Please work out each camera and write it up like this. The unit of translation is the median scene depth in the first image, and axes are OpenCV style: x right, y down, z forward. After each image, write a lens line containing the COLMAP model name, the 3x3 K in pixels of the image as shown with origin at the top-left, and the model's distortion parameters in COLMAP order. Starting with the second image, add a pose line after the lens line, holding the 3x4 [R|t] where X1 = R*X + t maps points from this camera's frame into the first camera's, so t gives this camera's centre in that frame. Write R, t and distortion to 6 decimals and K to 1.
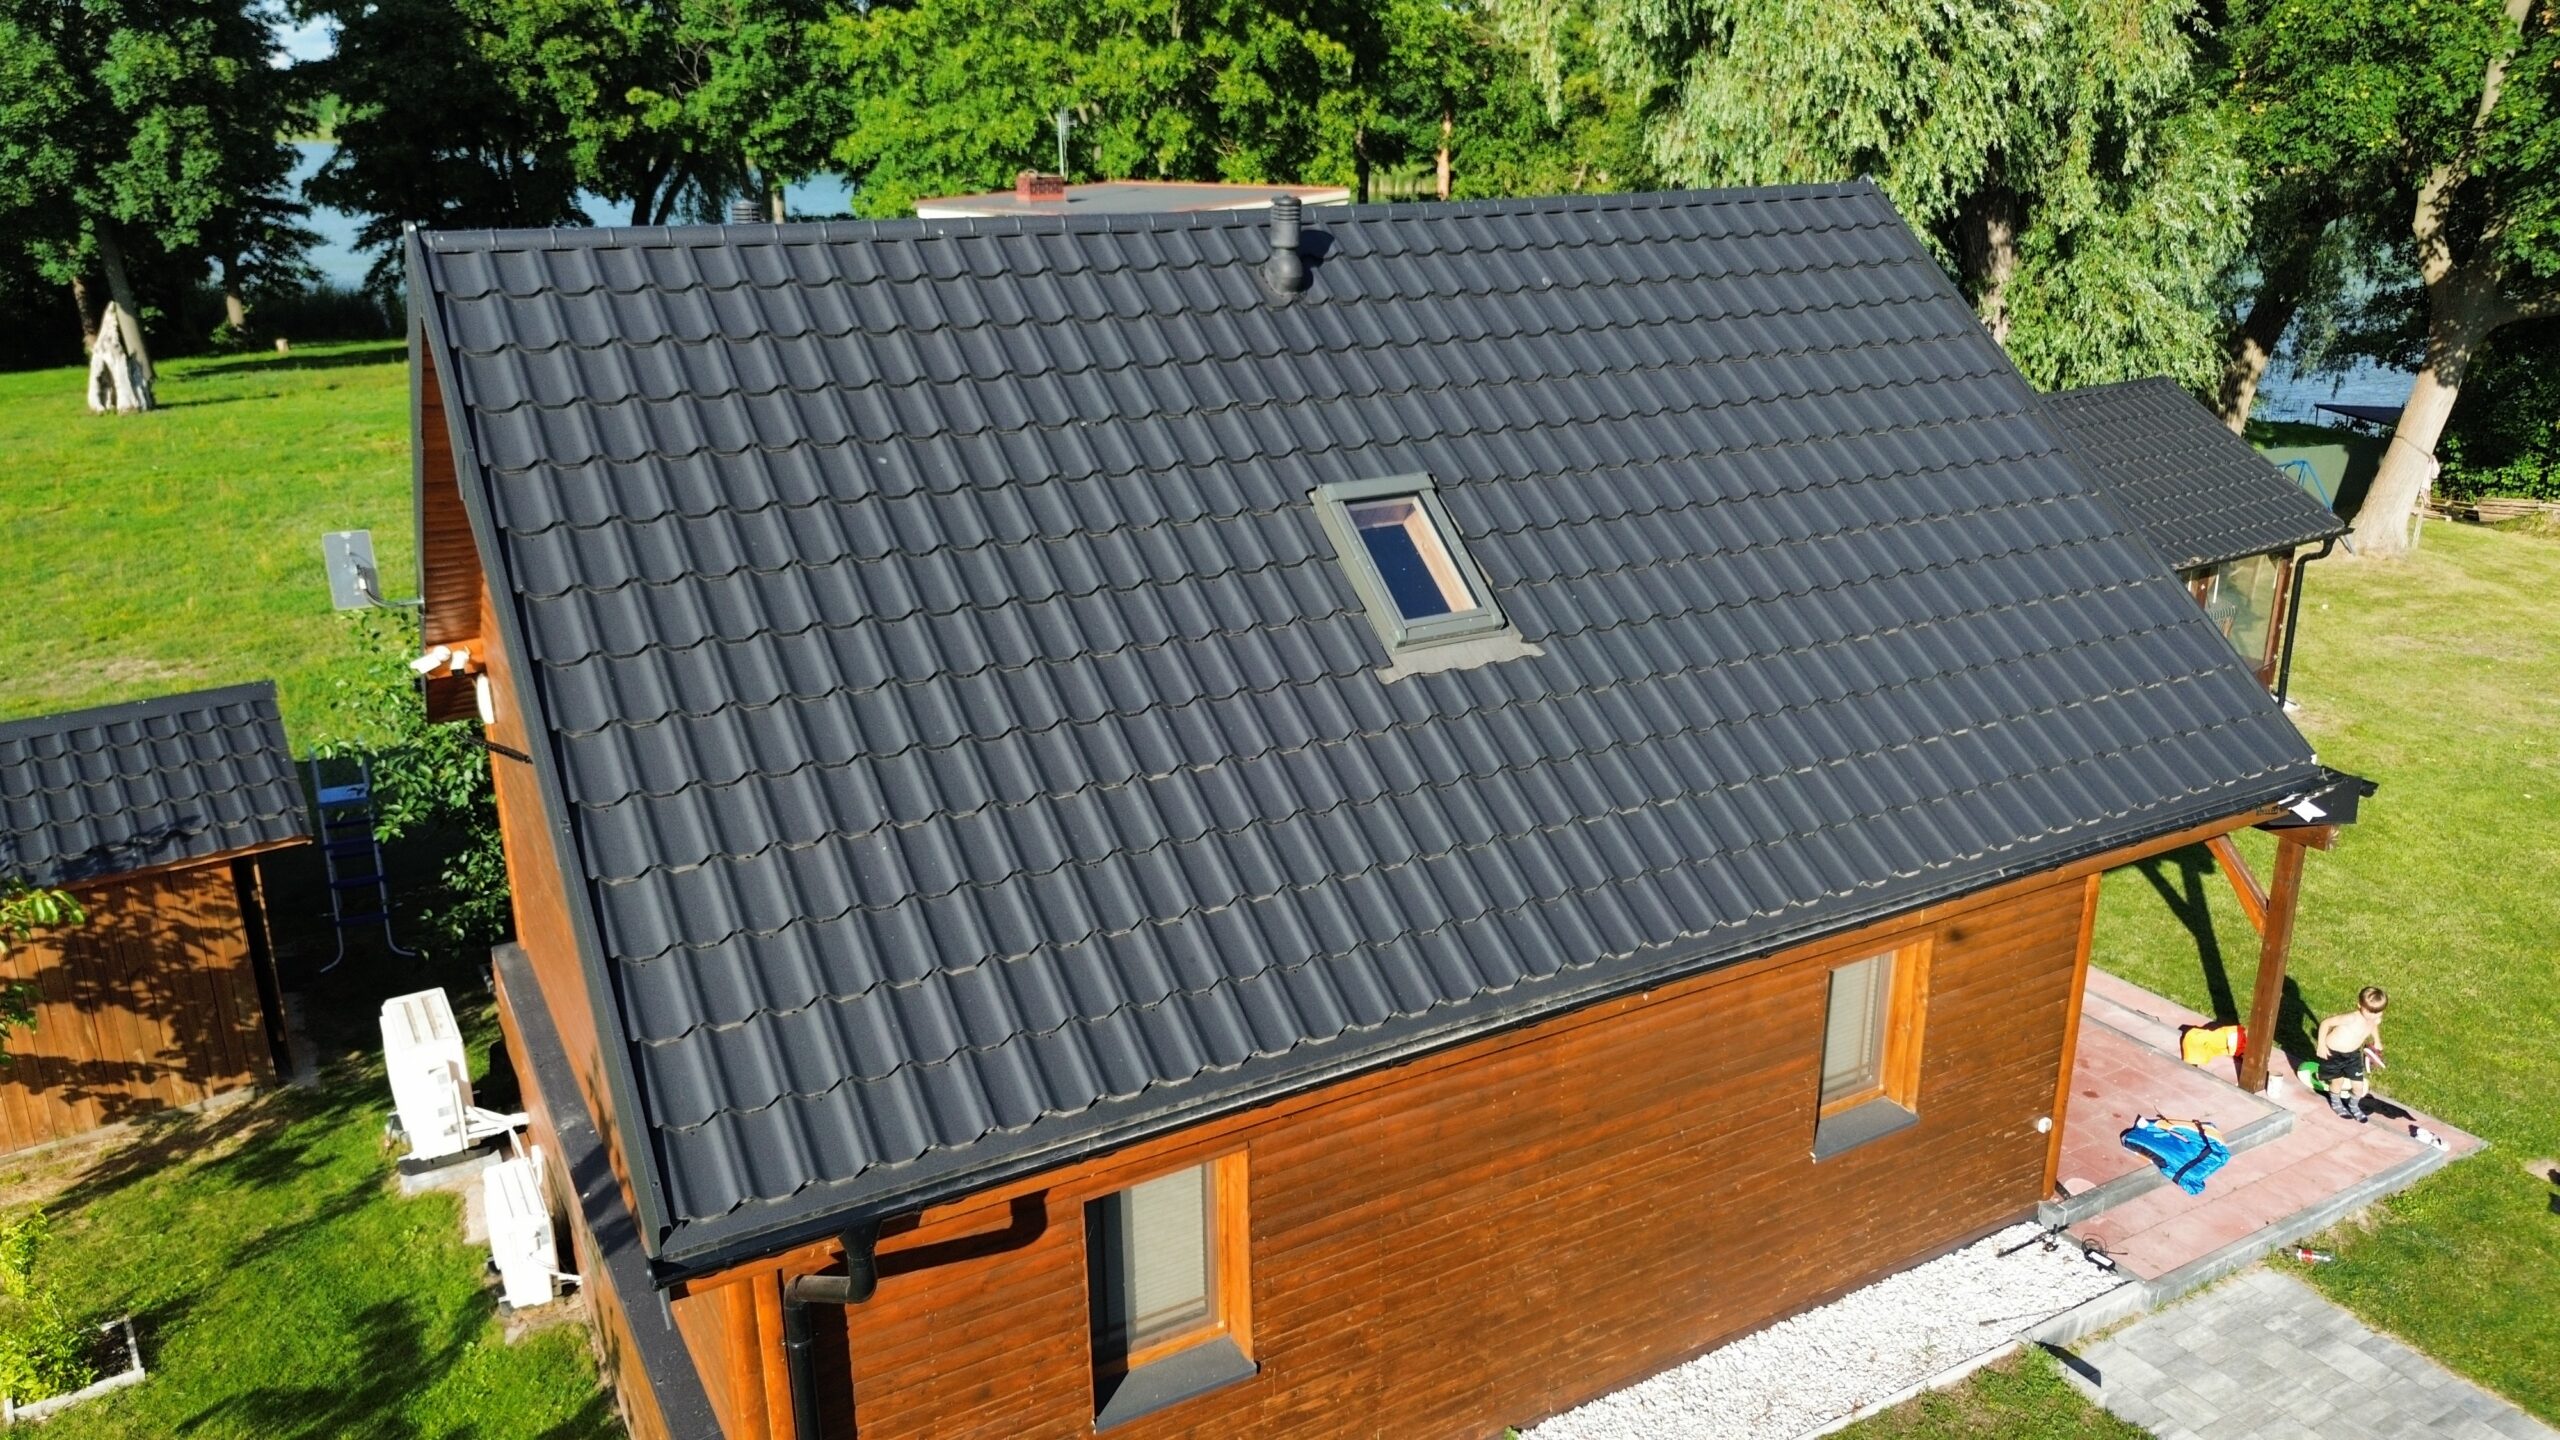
lens RADIAL K [[1834.0, 0, 1282.8], [0, 1834.0, 719.7], [0, 0, 1]] dist [0.049090, -0.028944]
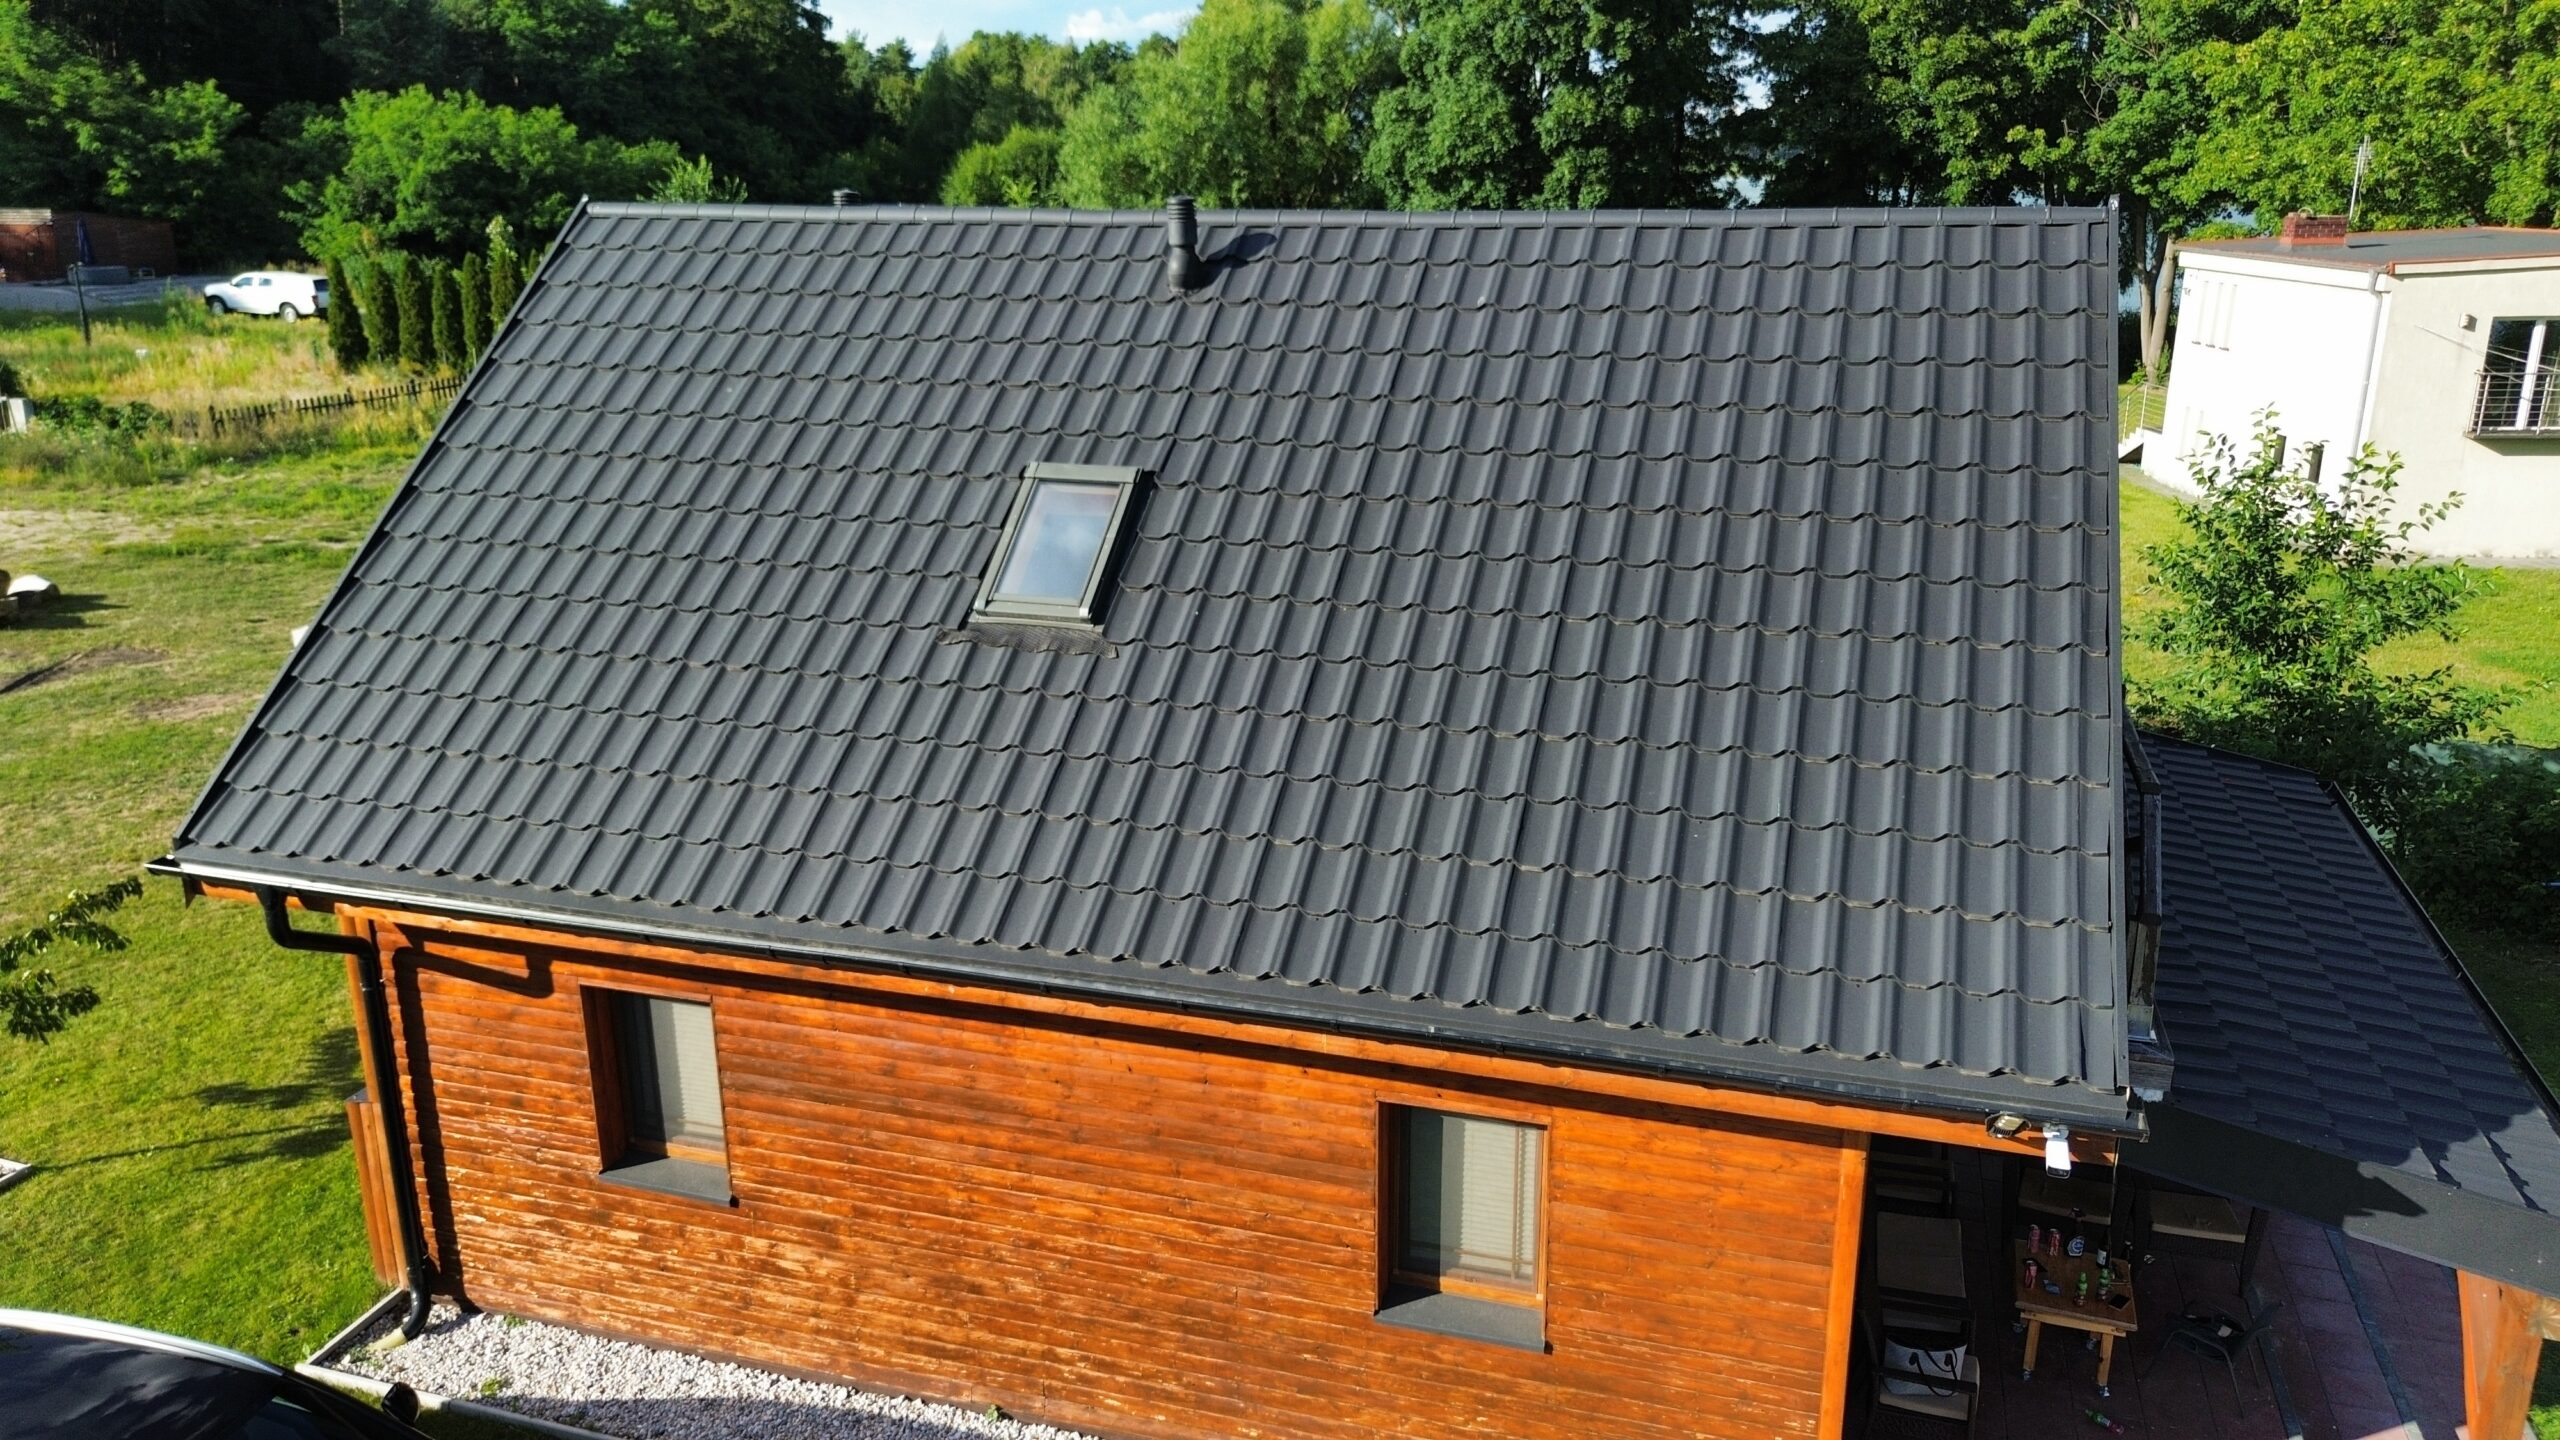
lens RADIAL K [[1834.0, 0, 1282.8], [0, 1834.0, 719.7], [0, 0, 1]] dist [0.049090, -0.028944]
pose [[0.678866, 0.218601, -0.700967, 0.177047], [-0.234528, 0.969203, 0.075119, -0.019185], [0.695800, 0.113400, 0.709226, 0.073124]]
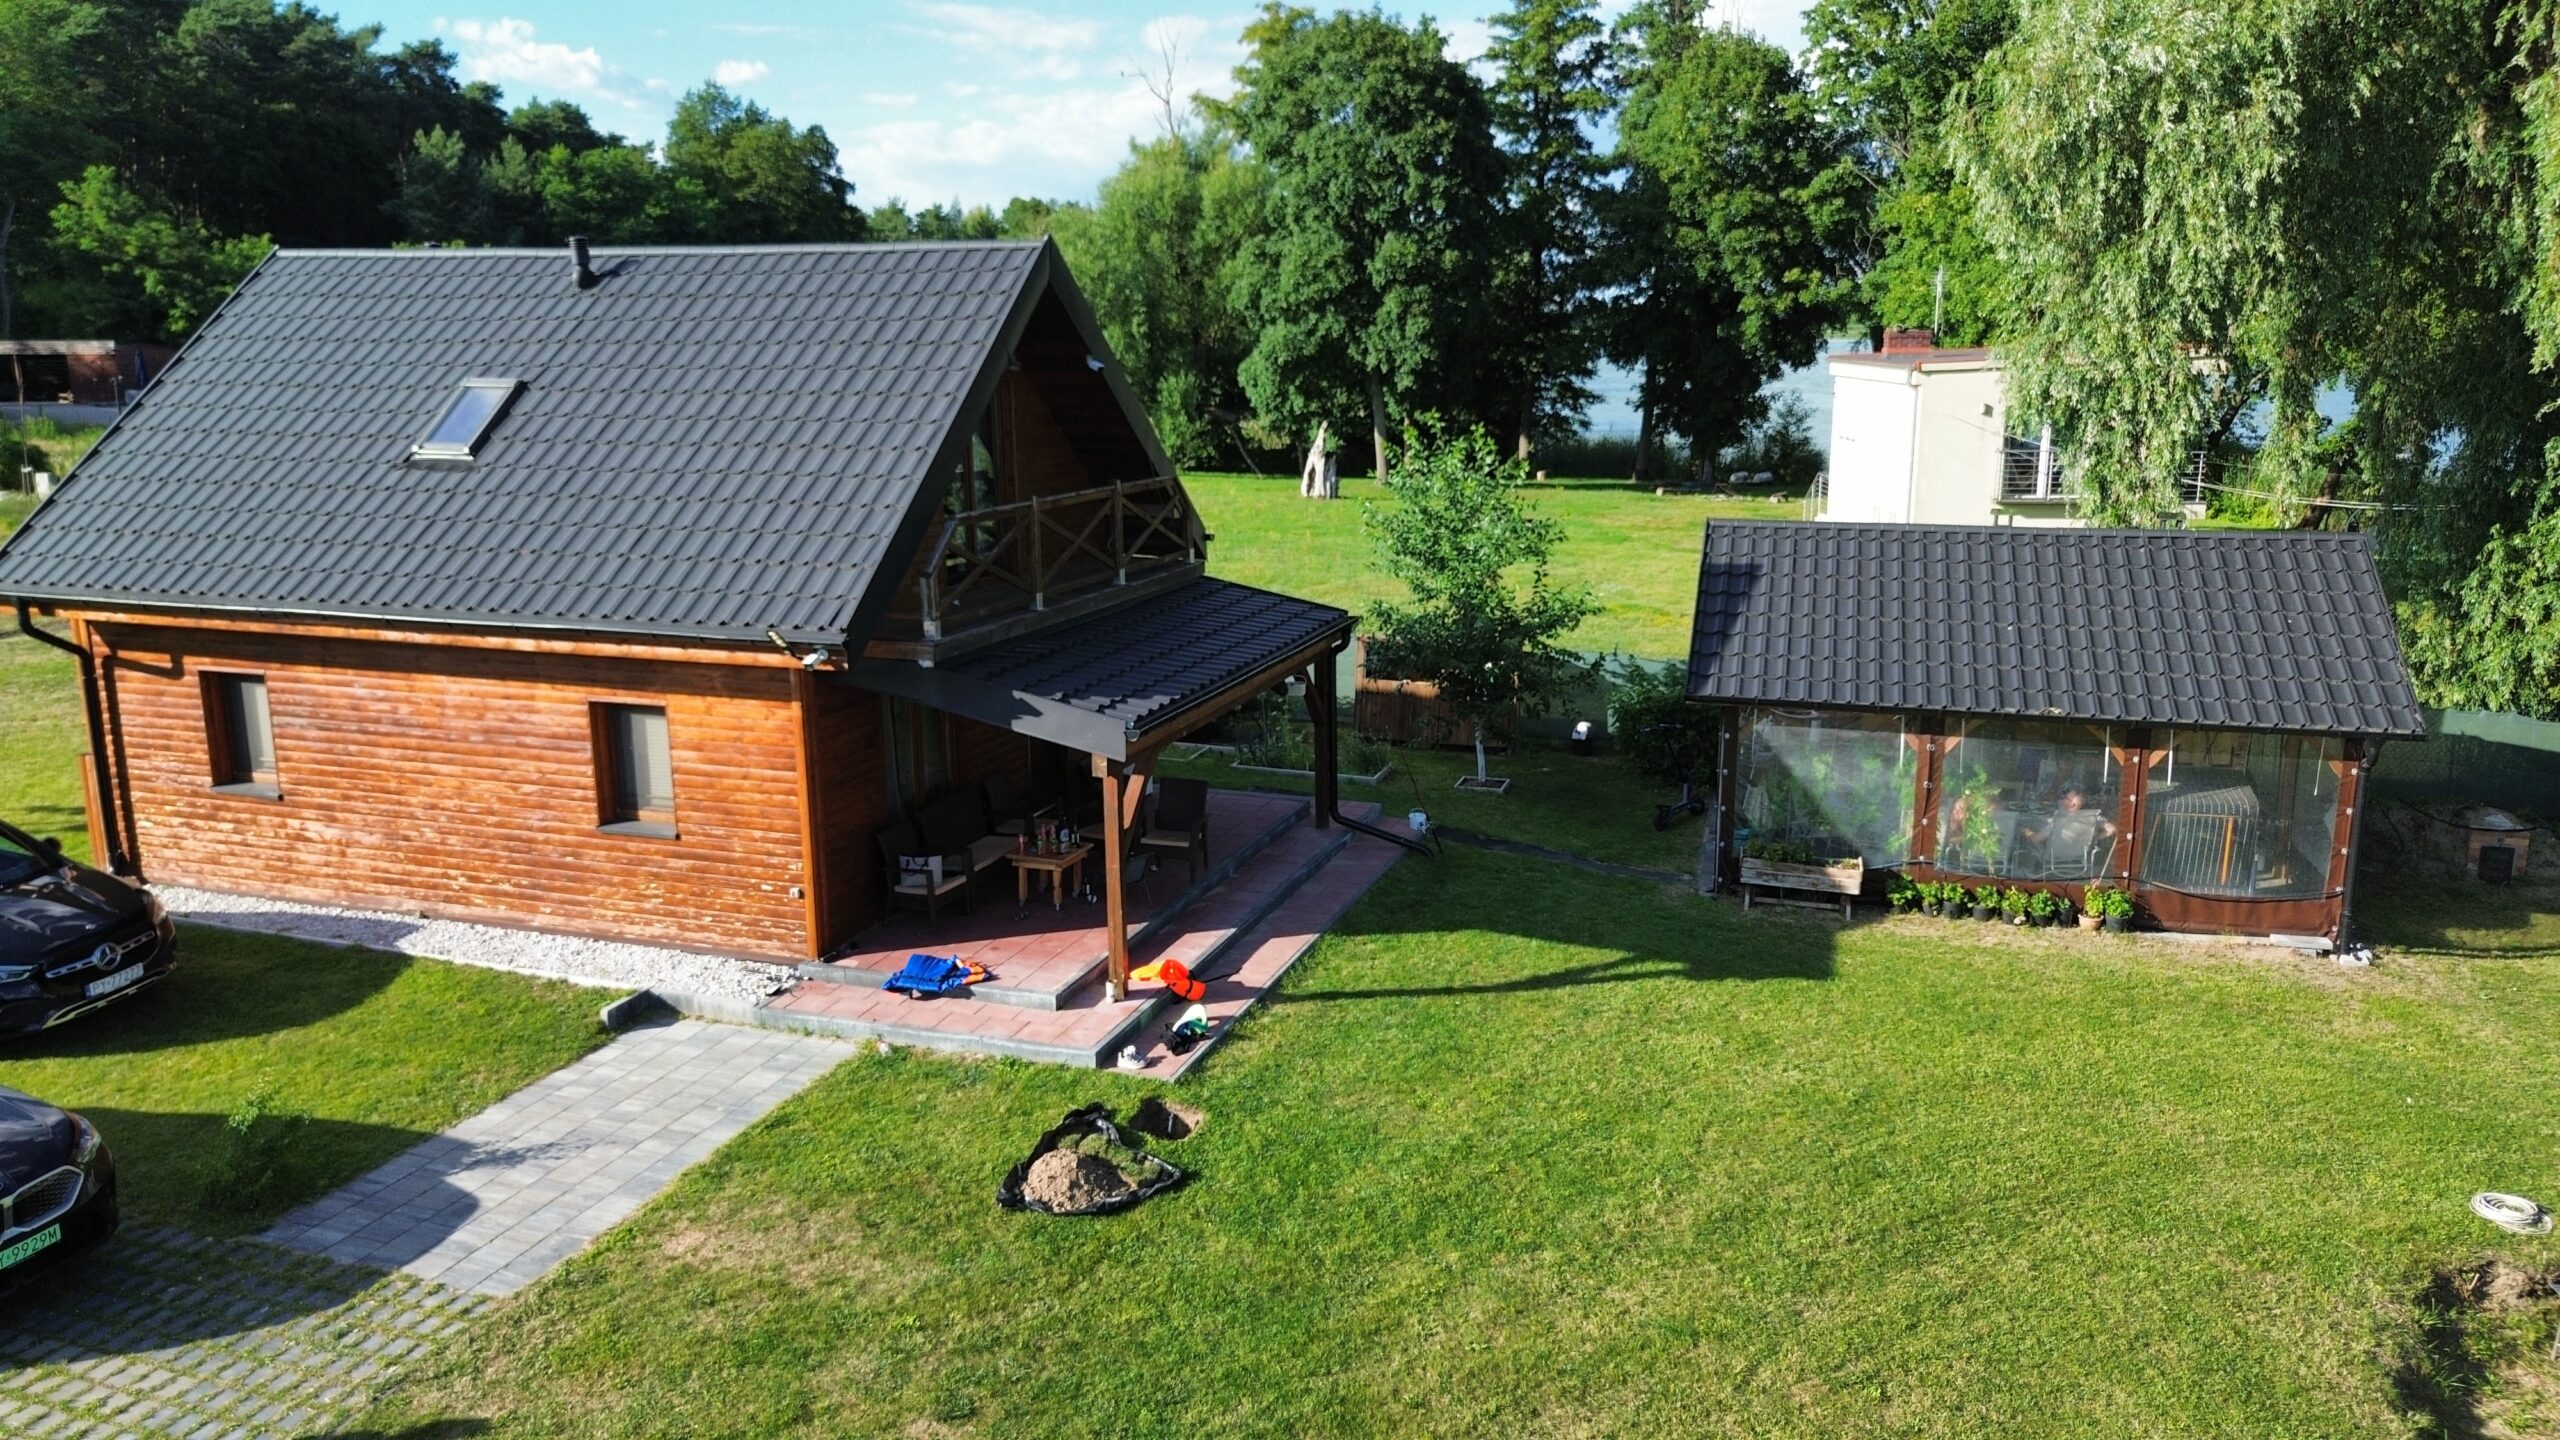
lens RADIAL K [[1843.4, 0, 1280.0], [0, 1843.4, 720.0], [0, 0, 1]] dist [0.074903, -0.067268]
pose [[0.649682, 0.165042, -0.742074, 0.402155], [-0.244189, 0.969726, 0.001887, 0.000874], [0.719920, 0.179981, 0.670315, 0.076275]]
